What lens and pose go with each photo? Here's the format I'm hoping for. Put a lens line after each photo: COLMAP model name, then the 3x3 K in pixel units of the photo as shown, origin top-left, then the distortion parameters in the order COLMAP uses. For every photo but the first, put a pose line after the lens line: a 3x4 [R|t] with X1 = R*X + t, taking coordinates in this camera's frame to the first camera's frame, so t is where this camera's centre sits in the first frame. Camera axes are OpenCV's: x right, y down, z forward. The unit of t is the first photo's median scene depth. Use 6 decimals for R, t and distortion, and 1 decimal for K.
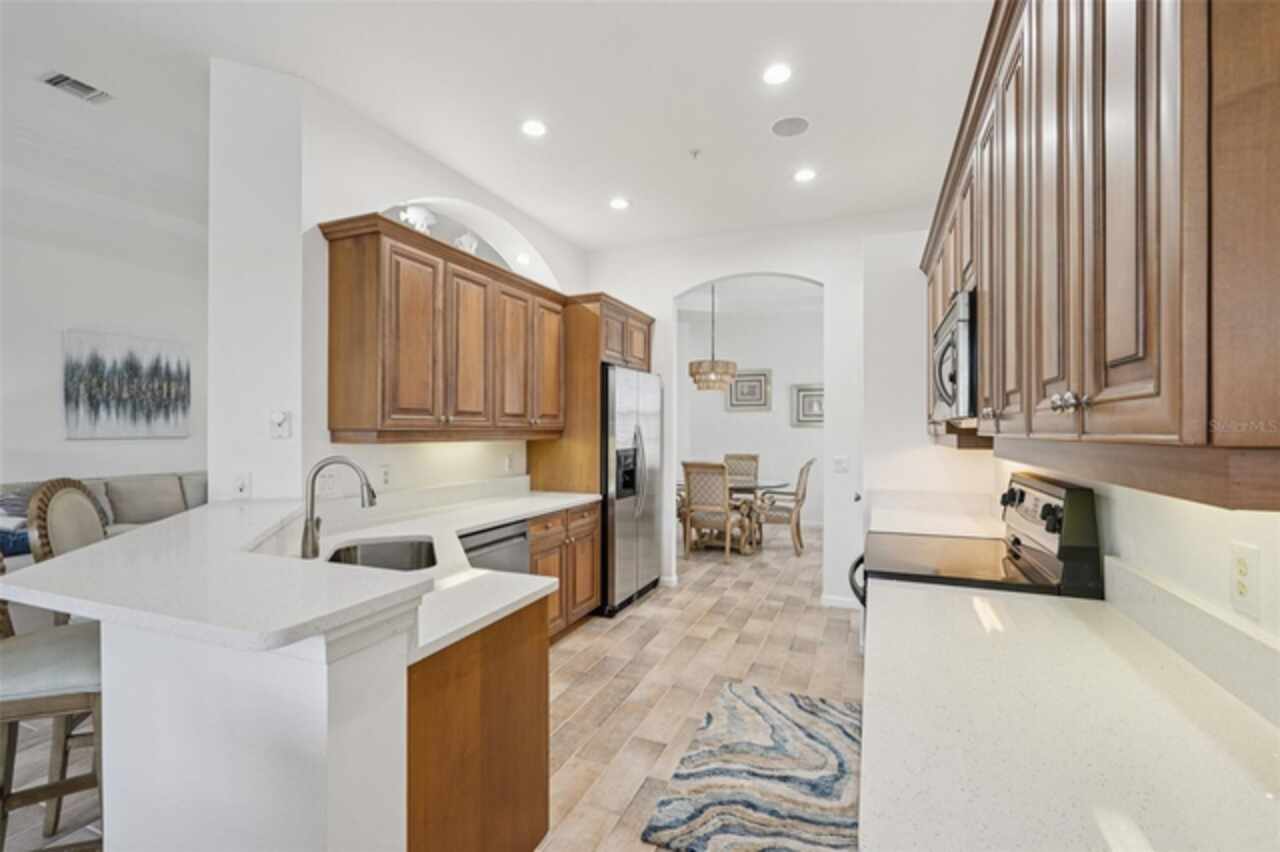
lens RADIAL K [[568.3, 0, 641.7], [0, 568.3, 426.4], [0, 0, 1]] dist [0.000102, -0.000482]
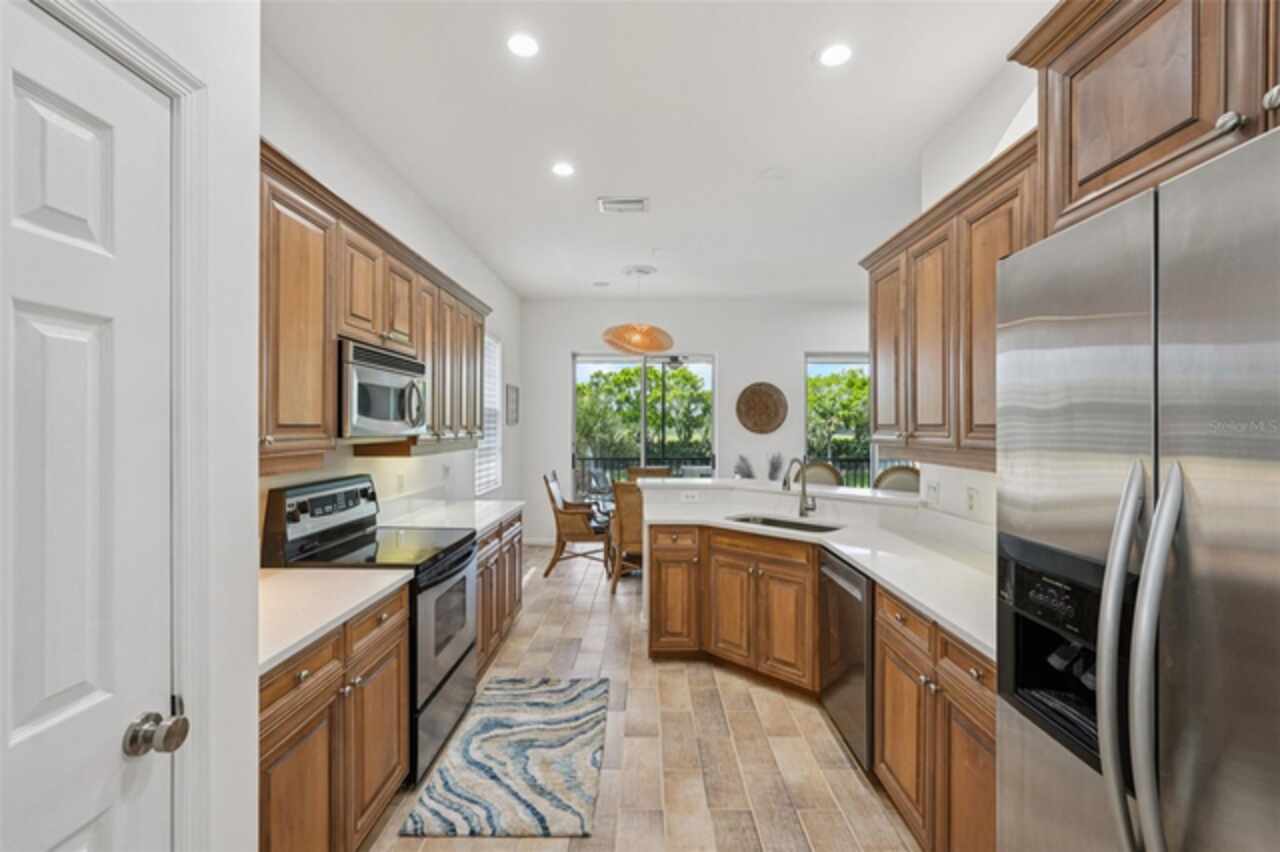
lens RADIAL K [[568.3, 0, 645.0], [0, 568.3, 423.8], [0, 0, 1]] dist [0.000102, -0.000482]
pose [[-0.926428, -0.004992, -0.376440, 0.405981], [-0.004528, 0.999988, -0.002116, -0.030828], [0.376446, -0.000256, -0.926439, 1.954603]]
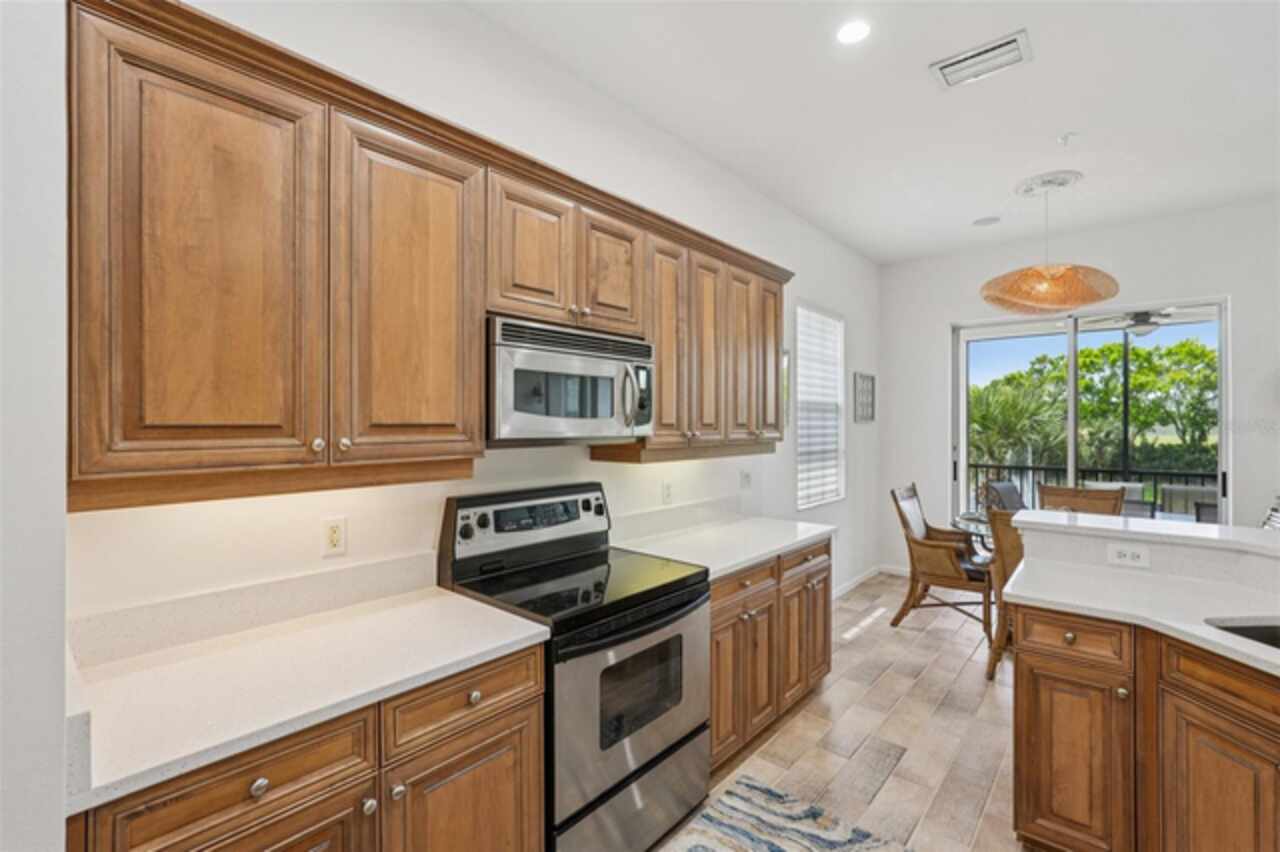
lens RADIAL K [[568.3, 0, 636.3], [0, 568.3, 422.6], [0, 0, 1]] dist [0.000102, -0.000482]
pose [[-0.948439, 0.000294, 0.316959, 0.121285], [0.000529, 1.000000, 0.000655, -0.030788], [-0.316959, 0.000789, -0.948439, 1.573101]]
